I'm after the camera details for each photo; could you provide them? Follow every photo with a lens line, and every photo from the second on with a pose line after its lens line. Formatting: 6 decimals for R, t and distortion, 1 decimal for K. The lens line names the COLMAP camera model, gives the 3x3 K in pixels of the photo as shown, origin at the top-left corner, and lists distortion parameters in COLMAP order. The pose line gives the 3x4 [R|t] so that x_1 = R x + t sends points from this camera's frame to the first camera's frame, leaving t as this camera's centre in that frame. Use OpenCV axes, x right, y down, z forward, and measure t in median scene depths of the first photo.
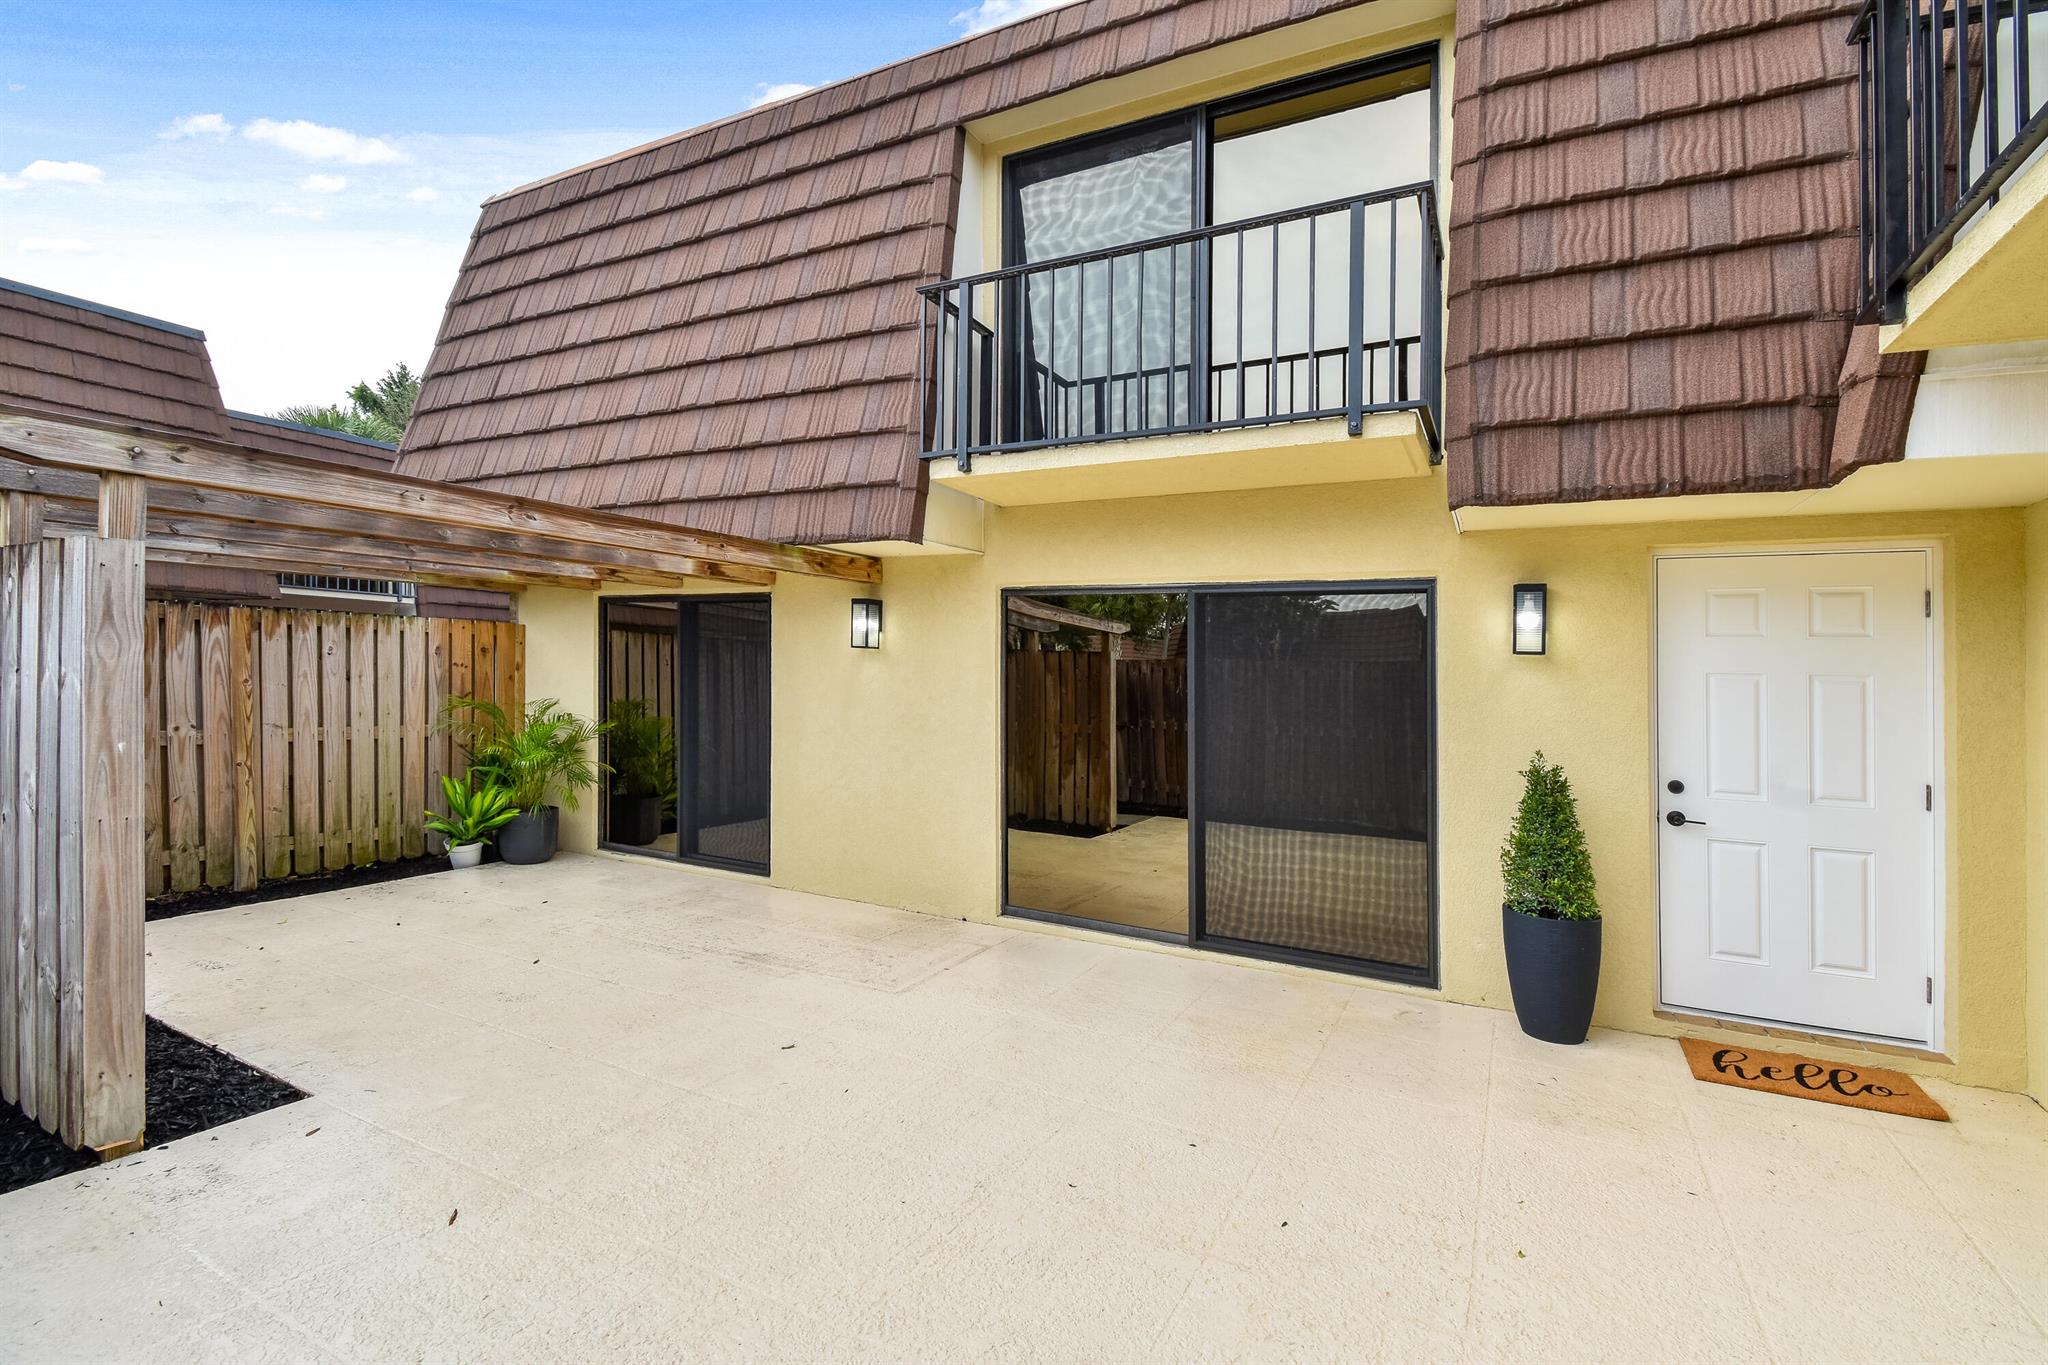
lens RADIAL K [[932.7, 0, 1026.2], [0, 932.7, 667.4], [0, 0, 1]] dist [0.019440, -0.019441]
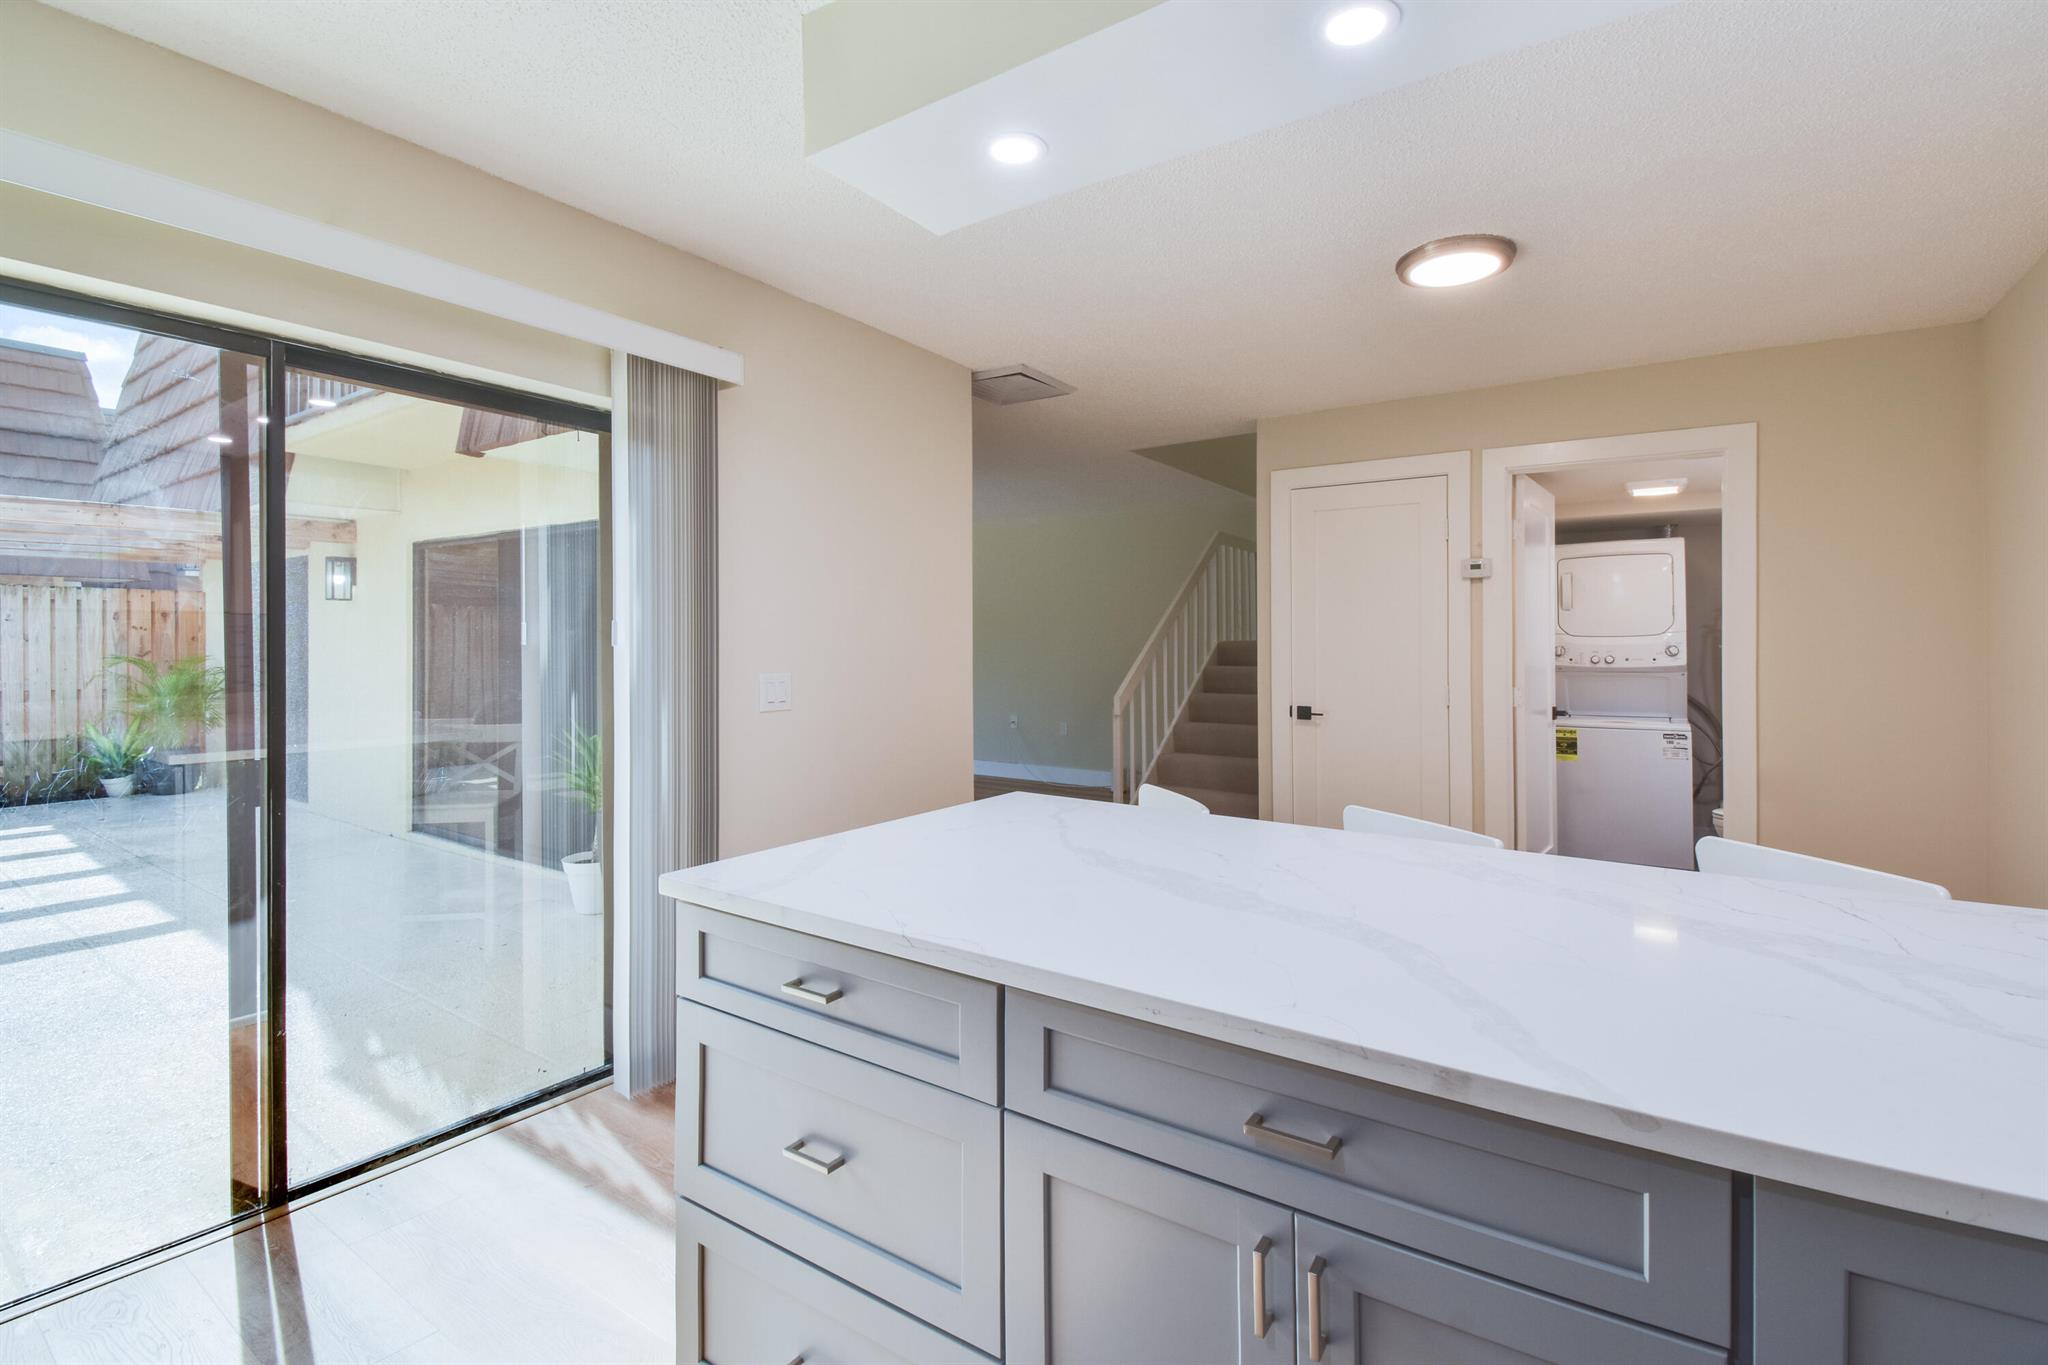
lens RADIAL K [[932.7, 0, 1026.2], [0, 932.7, 667.4], [0, 0, 1]] dist [0.019440, -0.019441]
pose [[0.991802, -0.017037, -0.126643, 0.784093], [0.020651, 0.999414, 0.027281, 0.046080], [0.126105, -0.029673, 0.991573, -0.027769]]
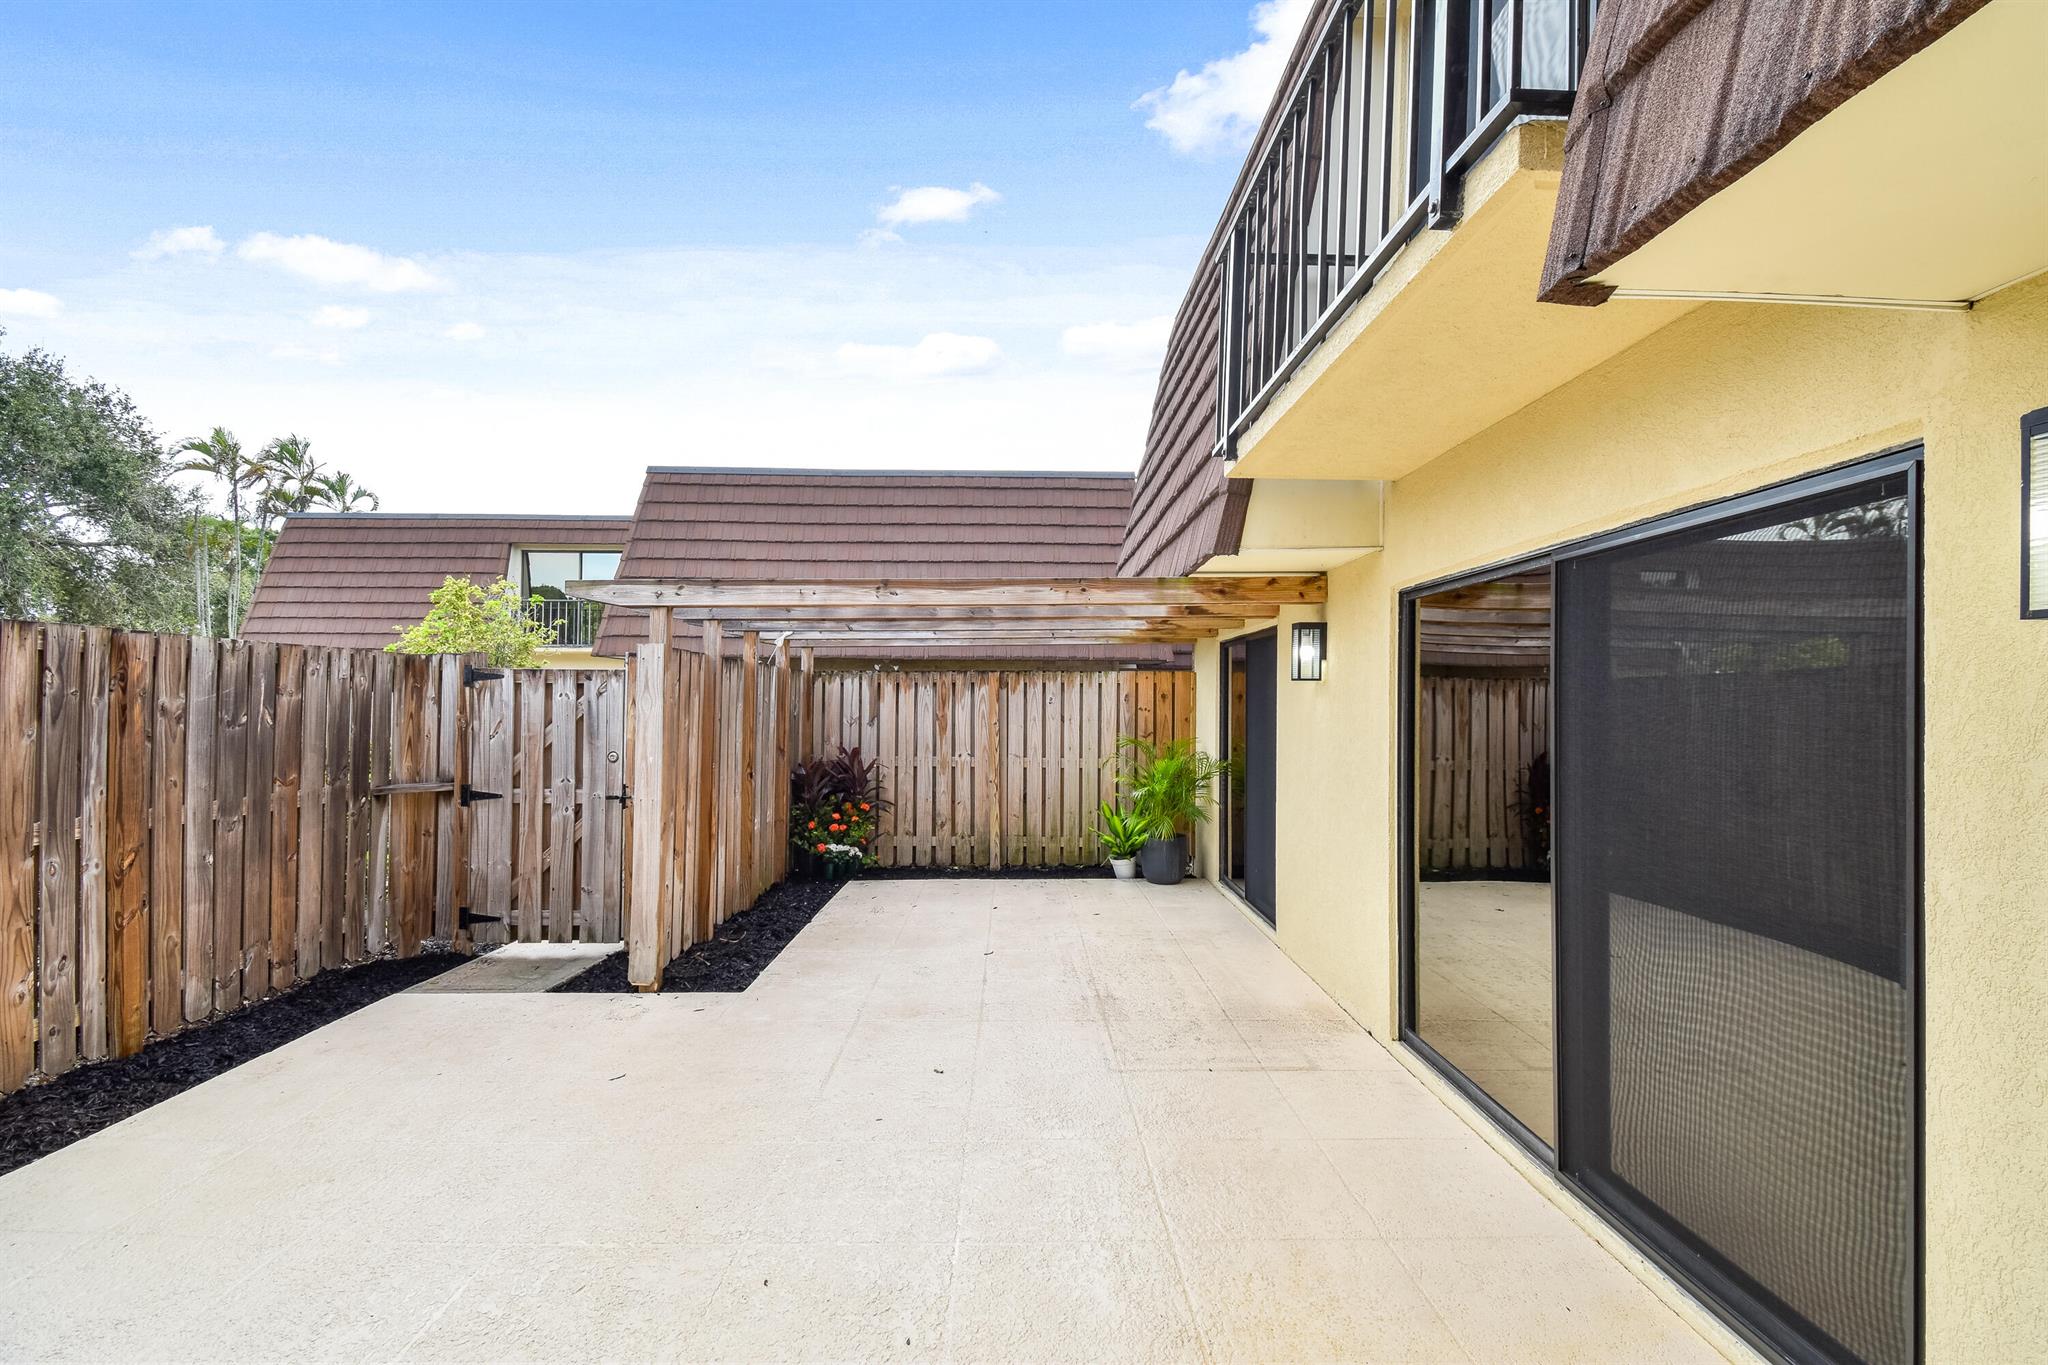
lens RADIAL K [[929.0, 0, 1024.0], [0, 929.0, 682.5], [0, 0, 1]] dist [0.000220, -0.000087]
pose [[0.480776, -0.044772, -0.875699, 0.435941], [0.018203, 0.998990, -0.041081, 0.011156], [0.876654, 0.003811, 0.481106, 0.359096]]
